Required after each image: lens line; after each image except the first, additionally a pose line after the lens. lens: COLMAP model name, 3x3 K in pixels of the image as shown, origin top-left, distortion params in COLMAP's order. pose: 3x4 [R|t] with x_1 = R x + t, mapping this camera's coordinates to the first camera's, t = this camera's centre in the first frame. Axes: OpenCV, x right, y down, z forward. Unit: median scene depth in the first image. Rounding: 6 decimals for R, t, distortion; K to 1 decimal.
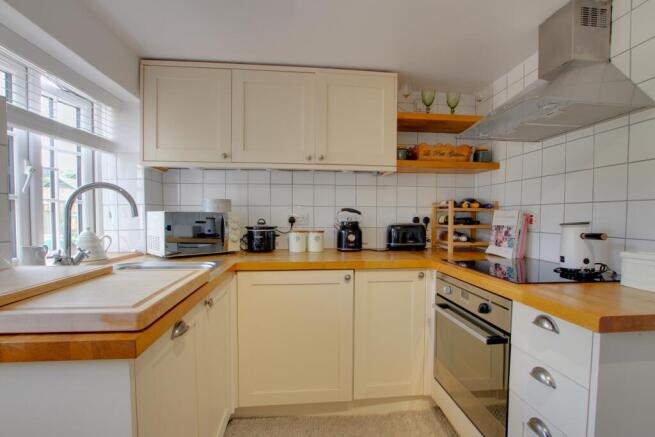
lens RADIAL K [[310.5, 0, 329.7], [0, 310.5, 224.2], [0, 0, 1]] dist [-0.034324, 0.000662]
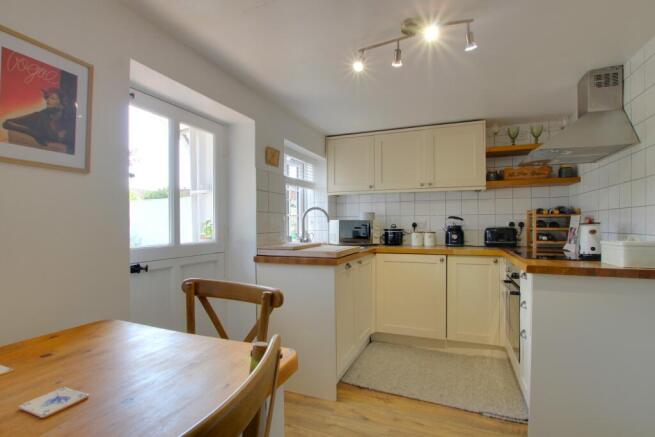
lens RADIAL K [[310.5, 0, 329.7], [0, 310.5, 224.2], [0, 0, 1]] dist [-0.034324, 0.000662]
pose [[0.882280, -0.007809, -0.470660, 0.240604], [-0.006188, 0.999584, -0.028183, 0.030416], [0.470684, 0.027778, 0.881864, -0.552723]]
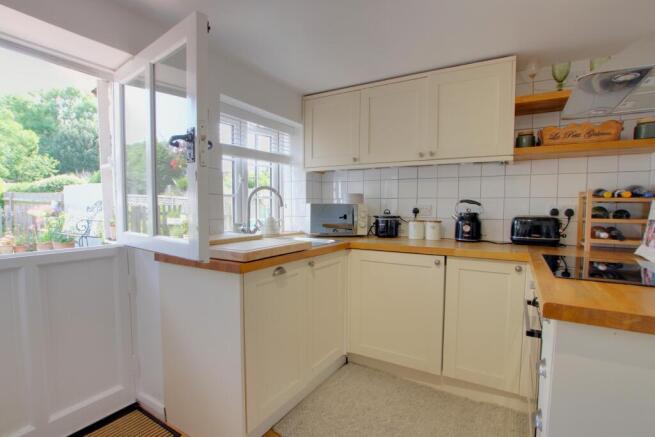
lens RADIAL K [[310.5, 0, 329.7], [0, 310.5, 224.2], [0, 0, 1]] dist [-0.034324, 0.000662]
pose [[0.804321, 0.034117, -0.593214, 0.319252], [-0.020165, 0.999342, 0.030133, 0.008263], [0.593852, -0.012274, 0.804480, -0.089523]]
